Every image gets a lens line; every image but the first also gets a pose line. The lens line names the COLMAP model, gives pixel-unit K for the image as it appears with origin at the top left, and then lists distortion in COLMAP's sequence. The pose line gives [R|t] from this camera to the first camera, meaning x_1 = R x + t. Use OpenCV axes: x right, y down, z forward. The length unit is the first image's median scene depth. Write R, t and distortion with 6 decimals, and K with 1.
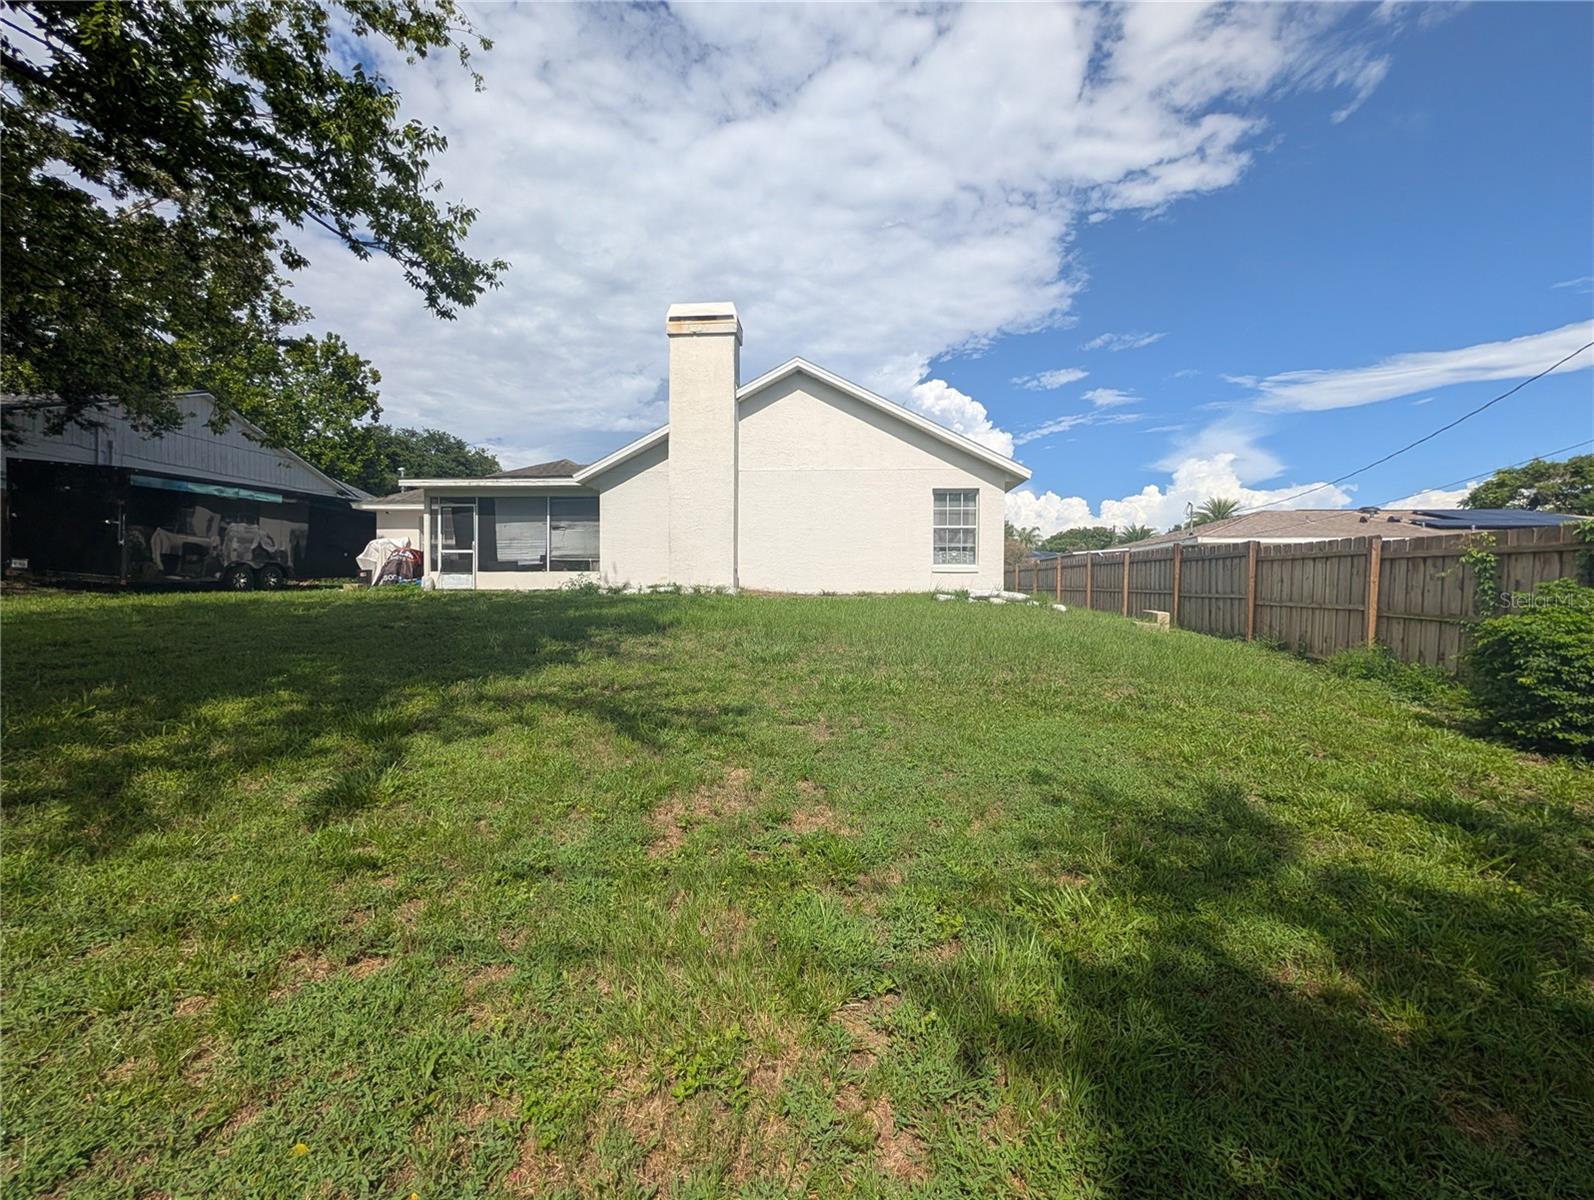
lens RADIAL K [[635.5, 0, 875.7], [0, 635.5, 597.4], [0, 0, 1]] dist [-0.001732, -0.000047]
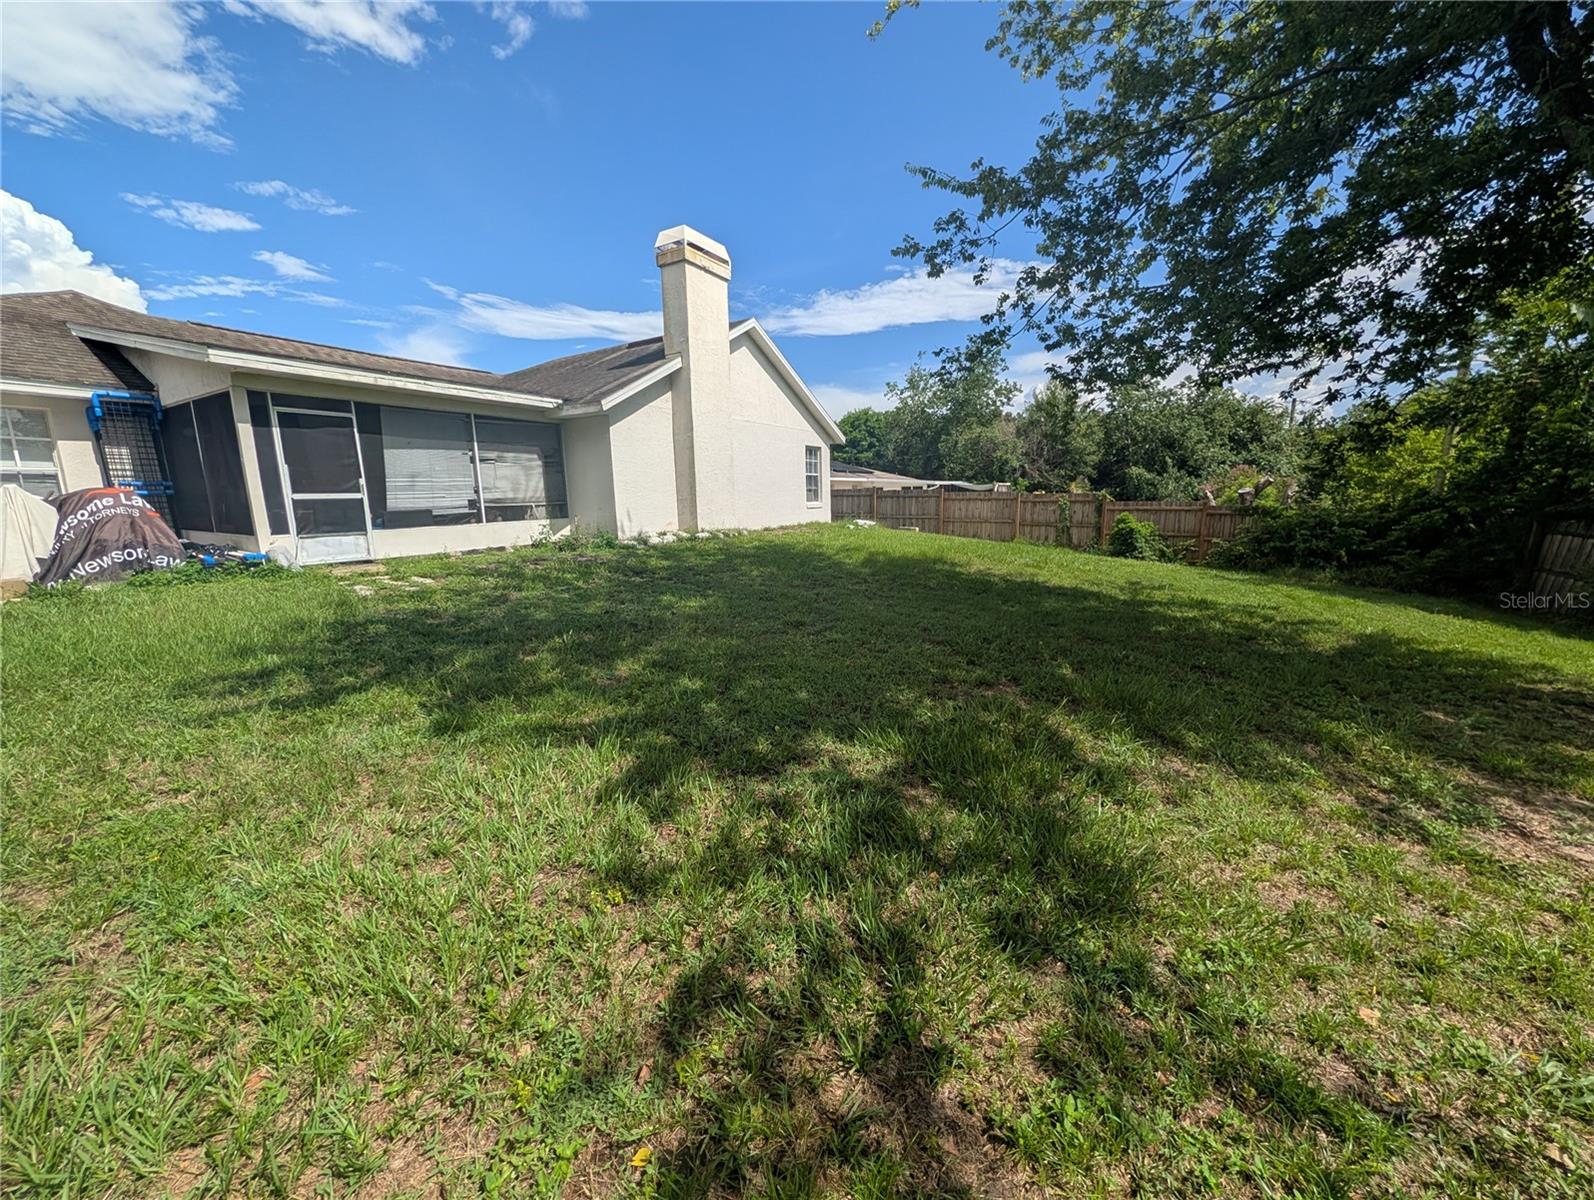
lens RADIAL K [[616.2, 0, 799.9], [0, 616.2, 601.6], [0, 0, 1]] dist [-0.001246, 0.000573]
pose [[0.442252, -0.167423, 0.881126, -0.119795], [0.030377, 0.984655, 0.171848, -0.007497], [-0.896376, -0.049234, 0.440551, 0.045300]]
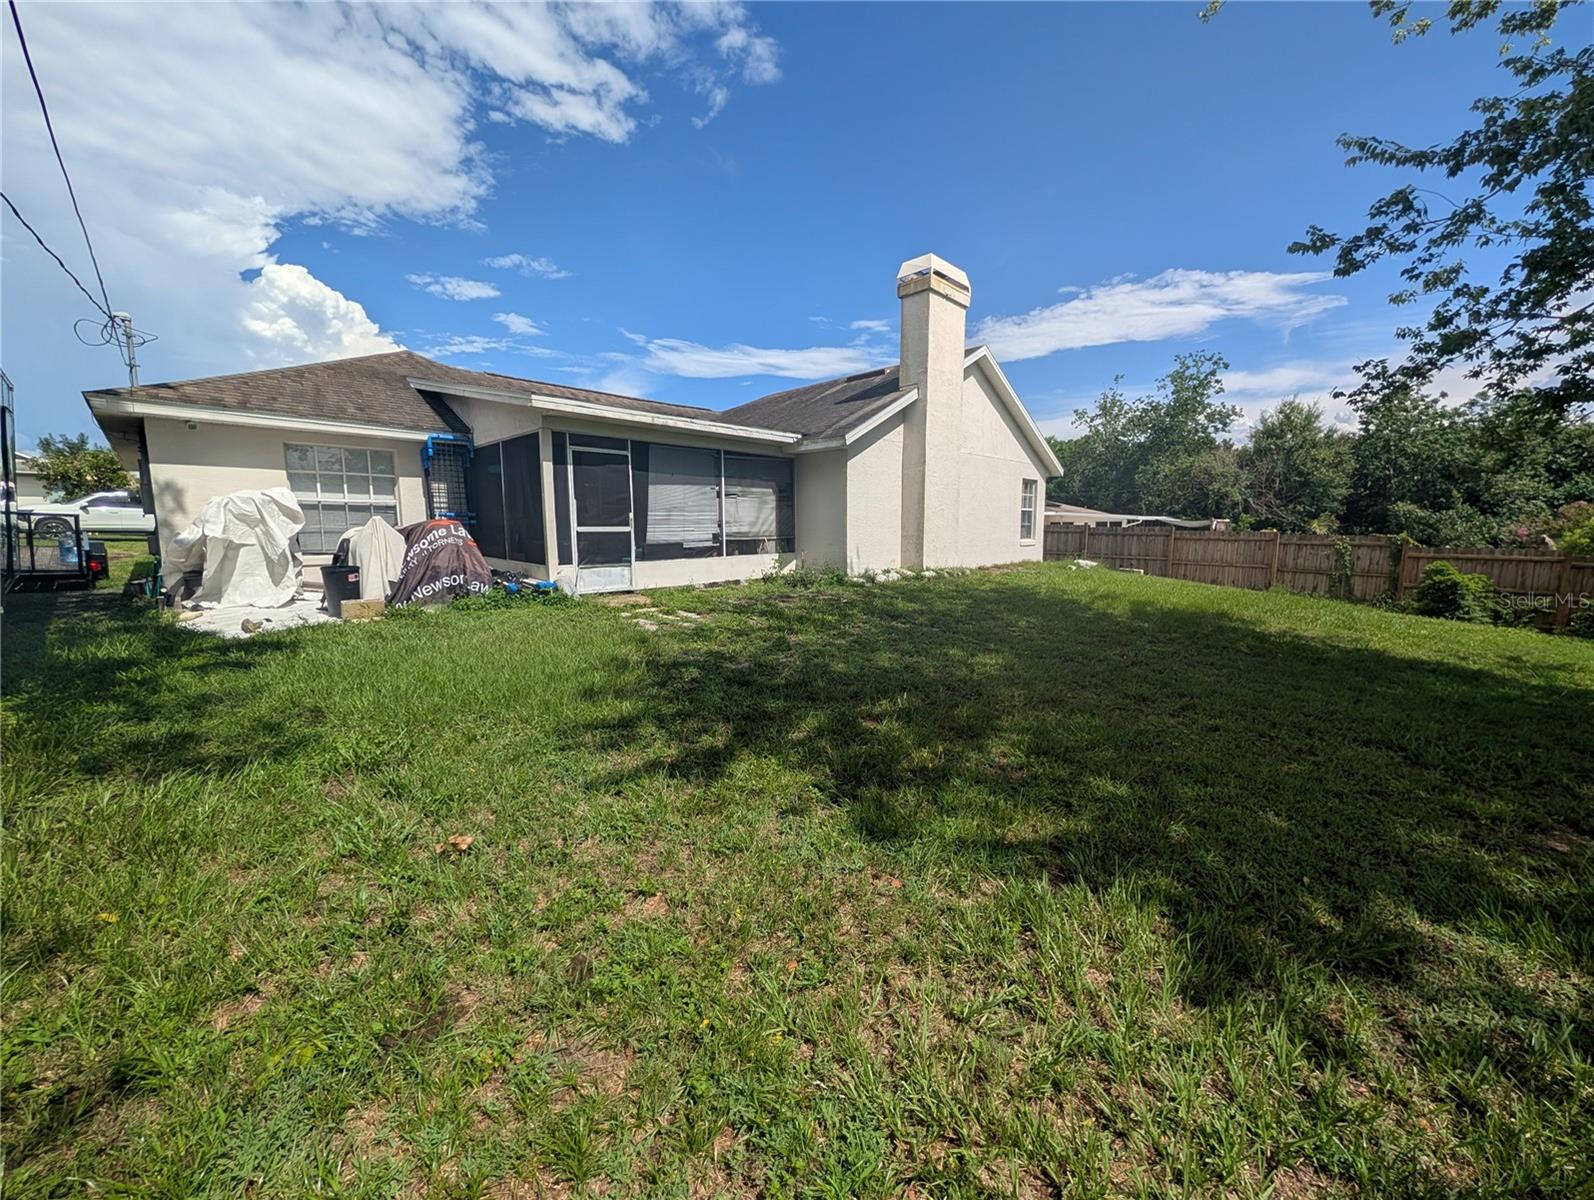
lens RADIAL K [[616.6, 0, 794.7], [0, 616.6, 605.4], [0, 0, 1]] dist [-0.000528, -0.000025]
pose [[0.643851, -0.105053, 0.757905, -0.121906], [0.012494, 0.991841, 0.126866, -0.008889], [-0.765049, -0.072213, 0.639910, 0.059212]]
